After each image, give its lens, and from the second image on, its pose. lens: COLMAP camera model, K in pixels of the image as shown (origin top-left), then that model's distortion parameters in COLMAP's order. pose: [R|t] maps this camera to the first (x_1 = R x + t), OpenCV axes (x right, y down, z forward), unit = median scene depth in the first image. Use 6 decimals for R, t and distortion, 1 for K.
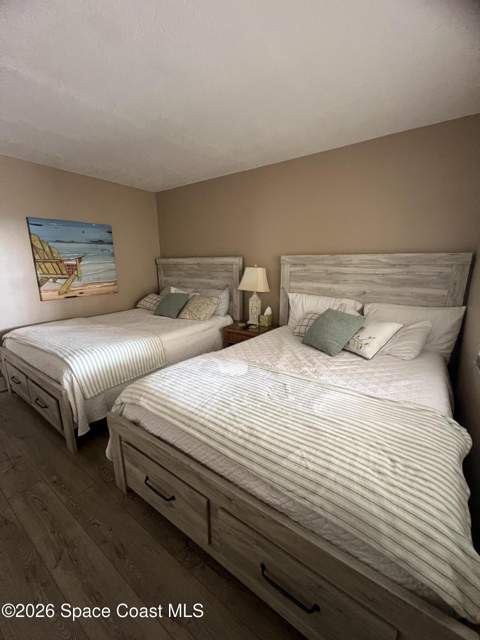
lens RADIAL K [[254.2, 0, 240.0], [0, 254.2, 320.0], [0, 0, 1]] dist [0.000209, 0.000045]
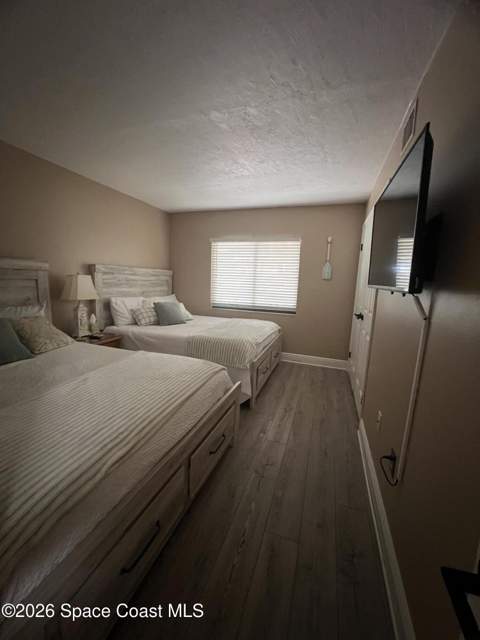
lens RADIAL K [[256.6, 0, 240.0], [0, 256.6, 320.0], [0, 0, 1]] dist [-0.003640, -0.000561]
pose [[-0.275999, -0.161174, 0.947548, -1.189515], [0.172947, 0.961422, 0.213910, -0.171651], [-0.945470, 0.222914, -0.237477, 0.817616]]
